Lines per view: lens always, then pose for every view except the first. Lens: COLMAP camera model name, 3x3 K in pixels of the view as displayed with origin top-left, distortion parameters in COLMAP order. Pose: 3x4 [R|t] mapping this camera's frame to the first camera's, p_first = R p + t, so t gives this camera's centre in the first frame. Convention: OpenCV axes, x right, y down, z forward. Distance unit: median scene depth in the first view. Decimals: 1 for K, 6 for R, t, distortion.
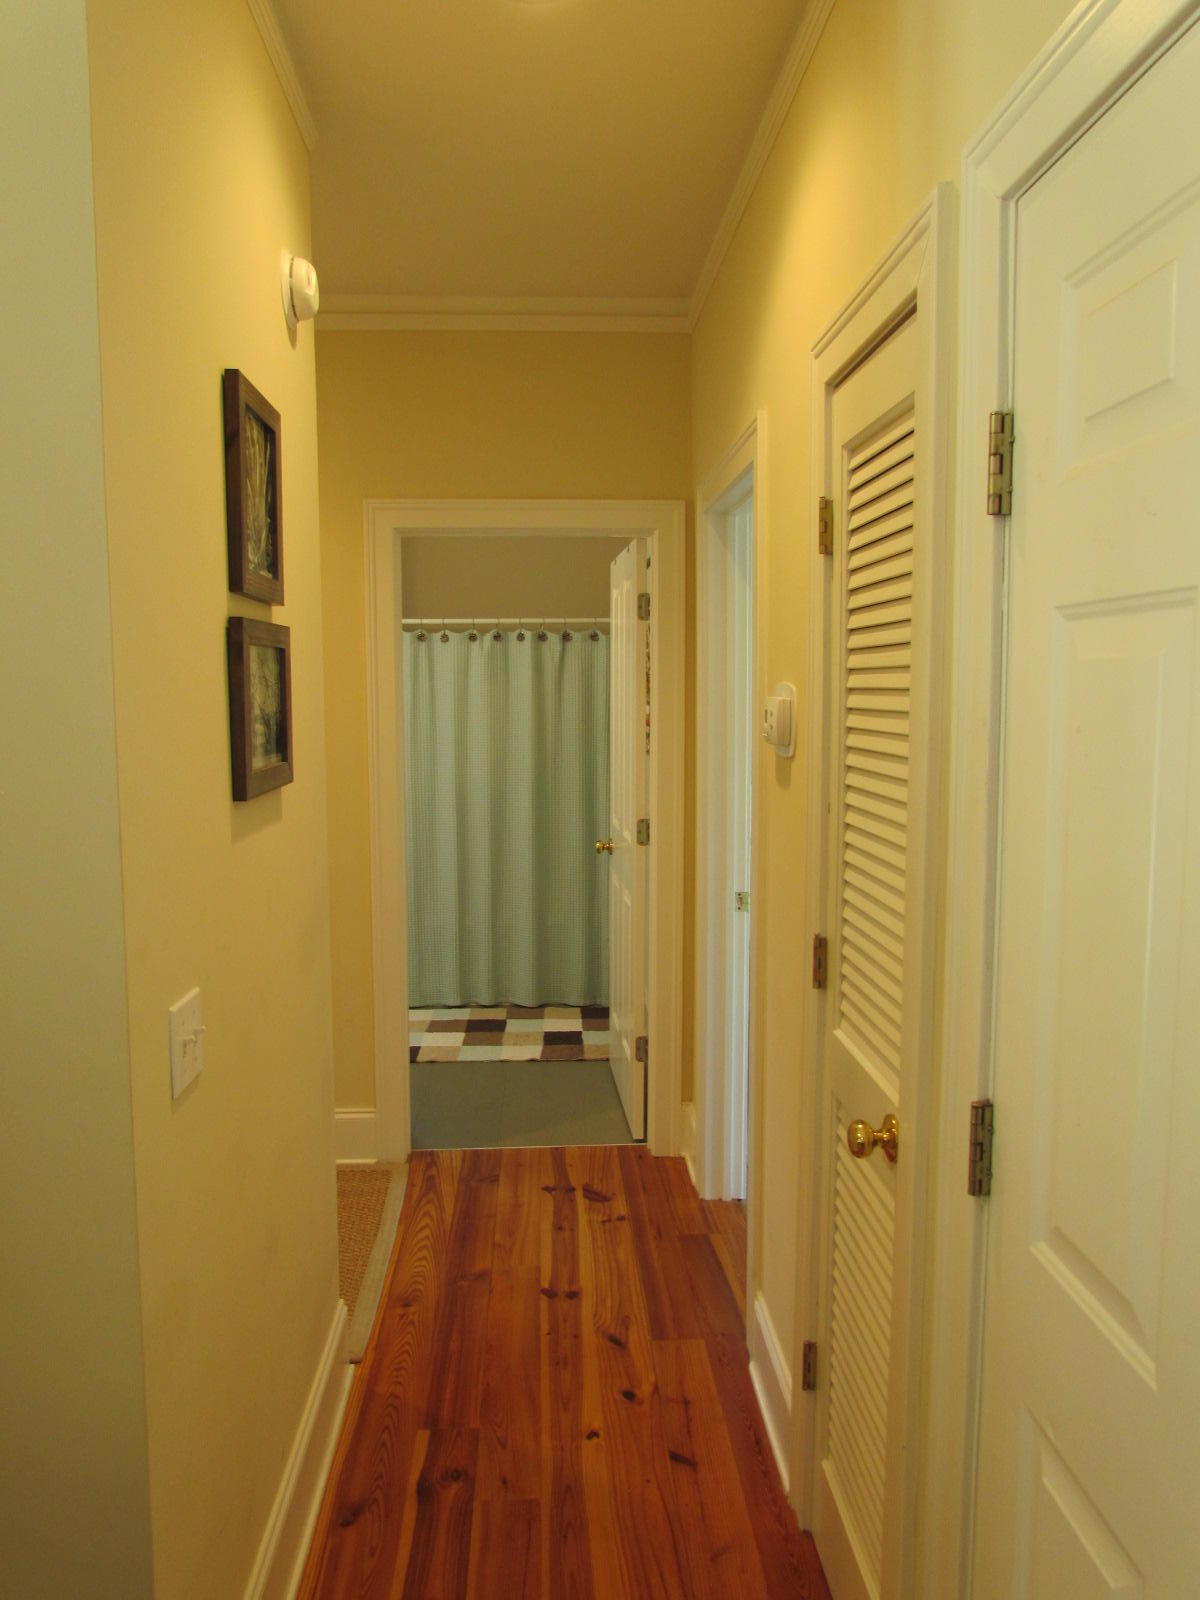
lens RADIAL K [[1152.5, 0, 599.3], [0, 1152.5, 798.3], [0, 0, 1]] dist [-0.046365, 0.021366]
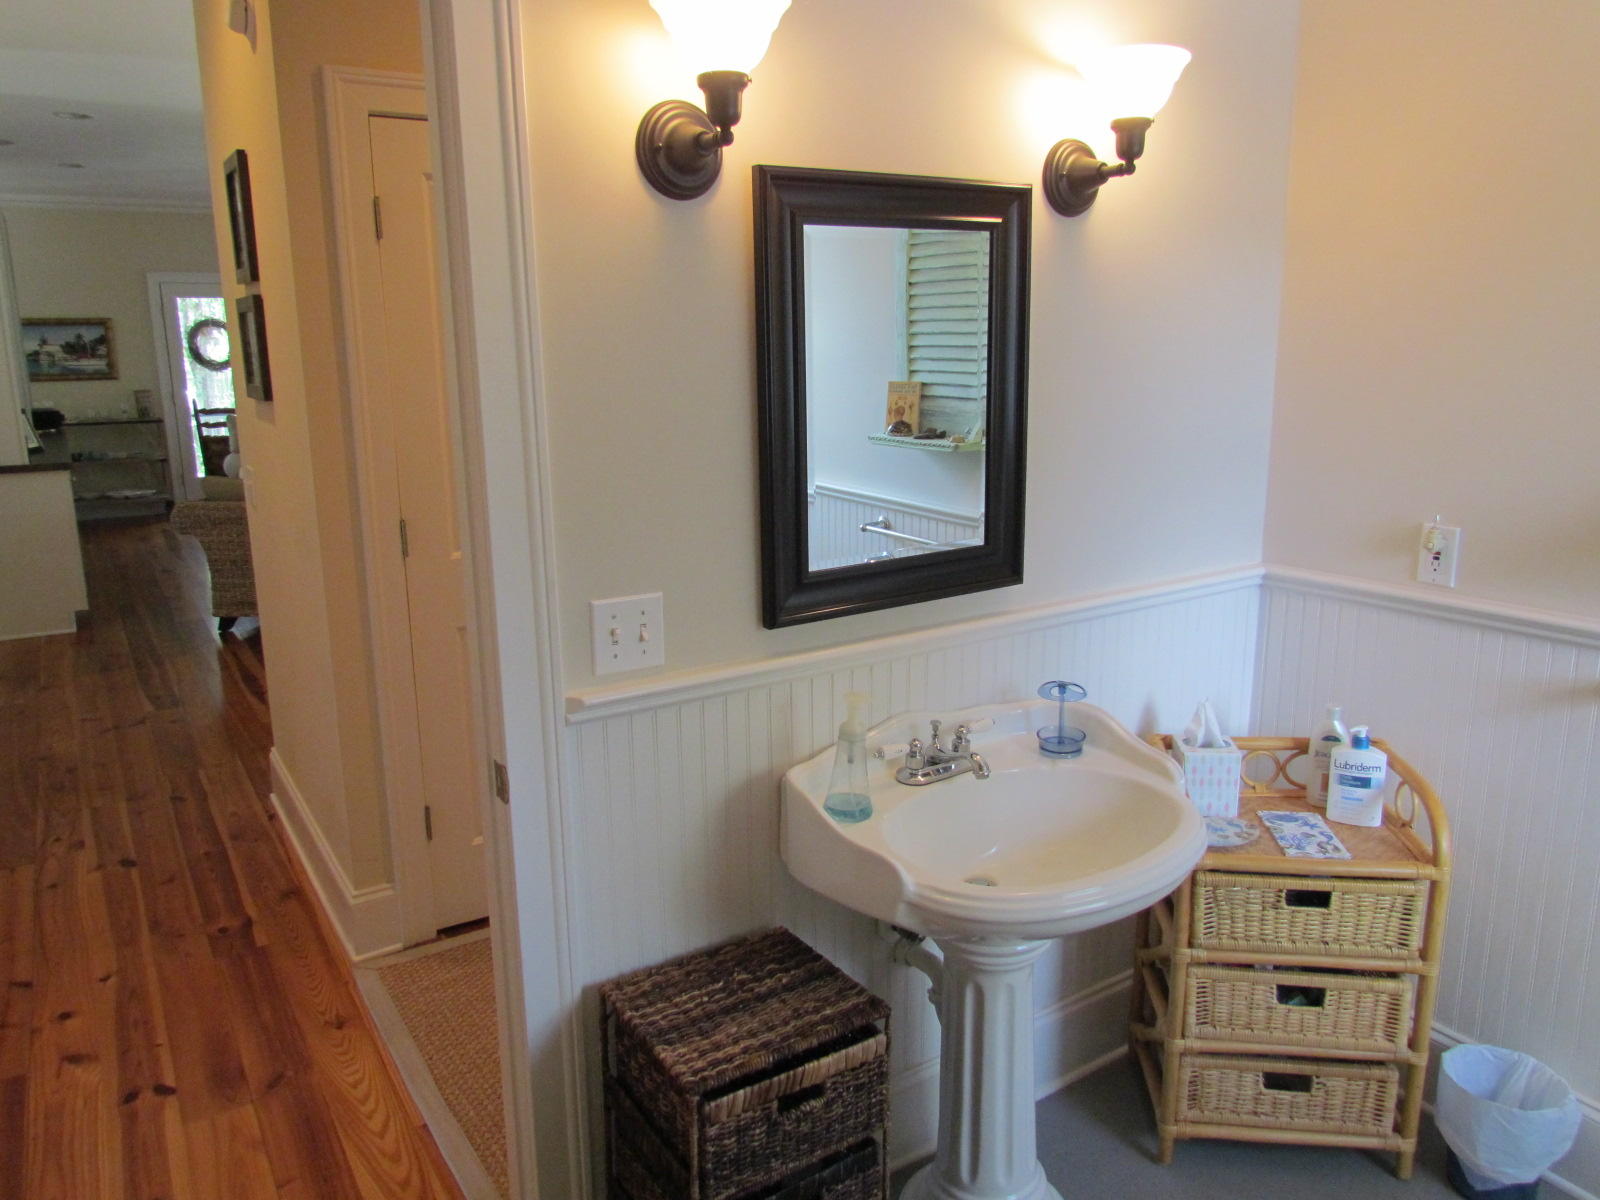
lens RADIAL K [[1152.5, 0, 801.0], [0, 1152.5, 597.4], [0, 0, 1]] dist [-0.046365, 0.021366]
pose [[-0.867883, 0.122369, -0.481461, -0.120645], [-0.034383, 0.952065, 0.303957, -0.202112], [0.495577, 0.280354, -0.822074, 2.327514]]
